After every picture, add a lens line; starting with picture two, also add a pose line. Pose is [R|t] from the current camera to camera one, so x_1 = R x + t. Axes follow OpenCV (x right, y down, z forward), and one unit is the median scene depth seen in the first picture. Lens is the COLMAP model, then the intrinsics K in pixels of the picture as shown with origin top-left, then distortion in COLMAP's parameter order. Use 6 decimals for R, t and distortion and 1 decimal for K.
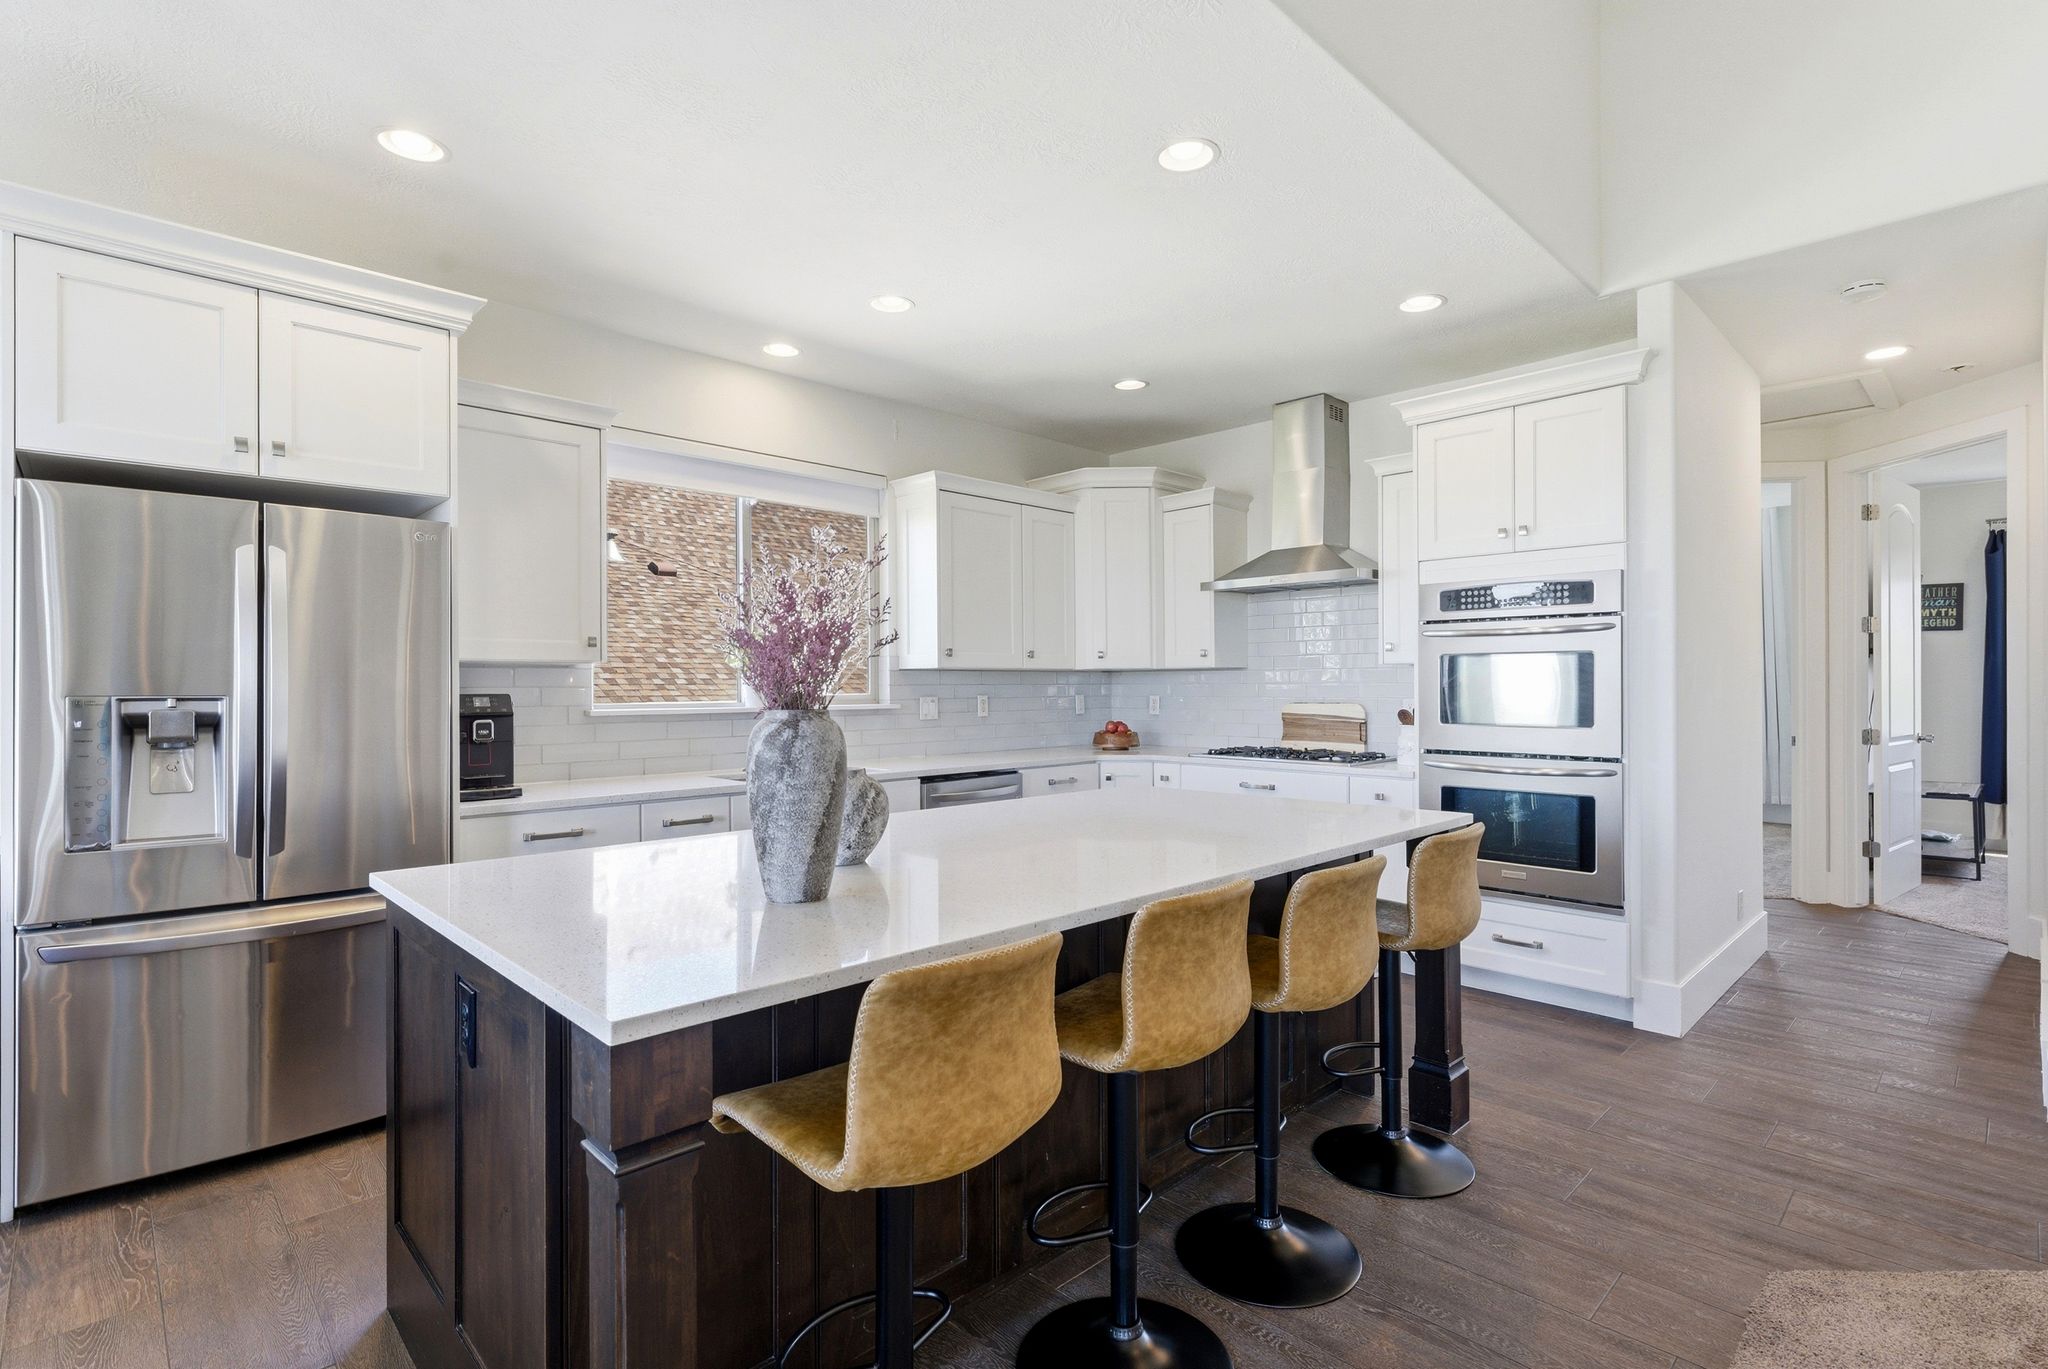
lens RADIAL K [[974.5, 0, 1023.2], [0, 974.5, 678.1], [0, 0, 1]] dist [-0.004058, 0.000015]
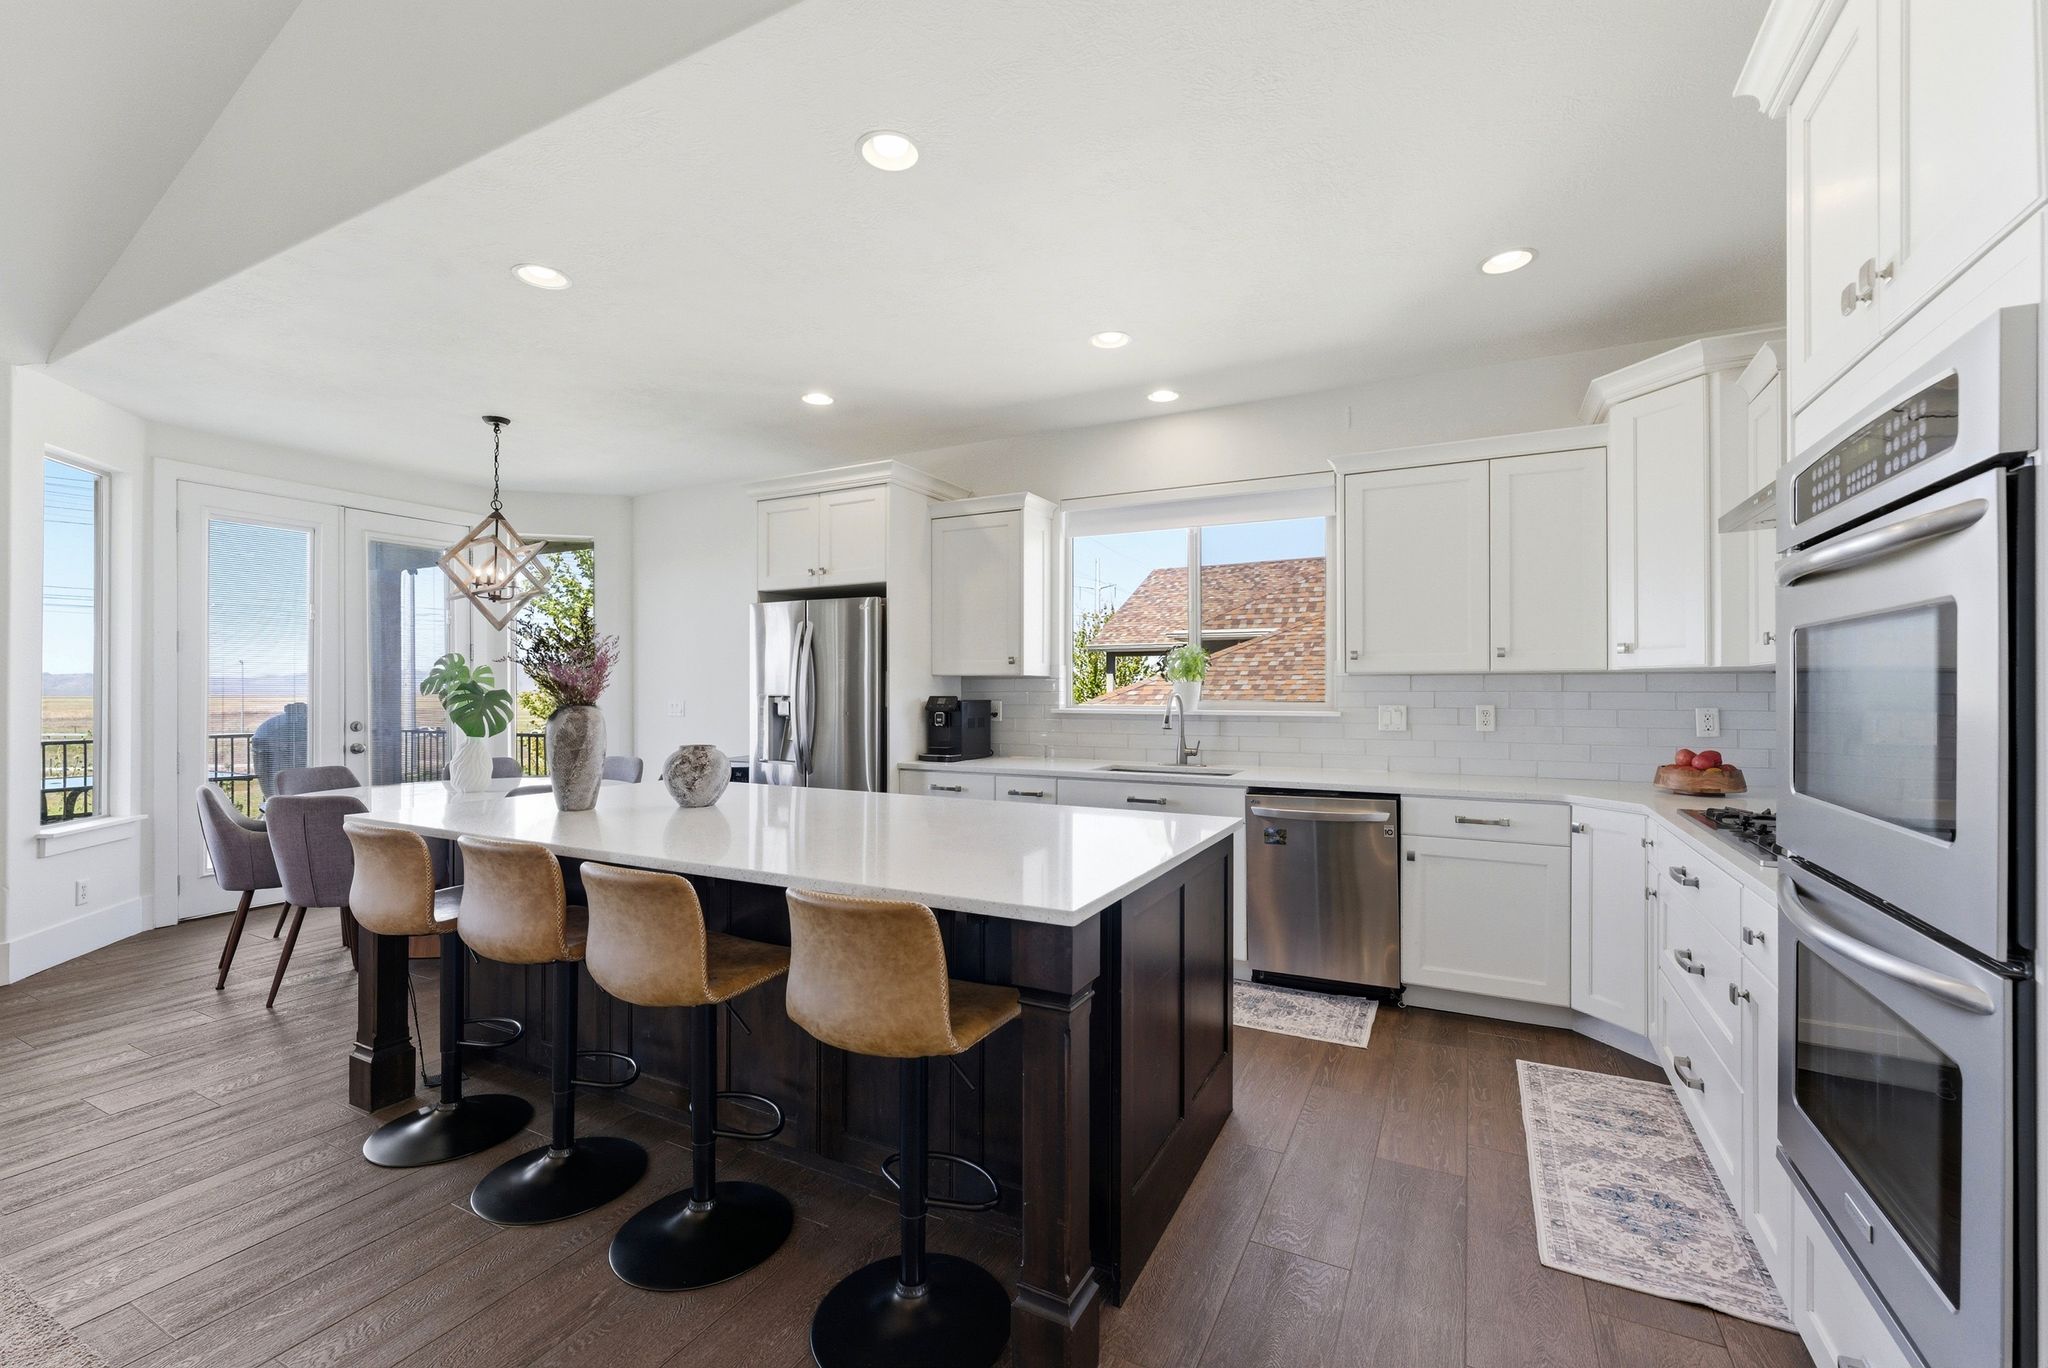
lens RADIAL K [[851.7, 0, 1026.3], [0, 851.7, 692.4], [0, 0, 1]] dist [-0.000163, 0.000085]
pose [[0.313547, 0.006657, -0.949549, 0.750793], [0.004380, 0.999955, 0.008457, -0.000481], [0.949563, -0.006811, 0.313504, 0.621918]]
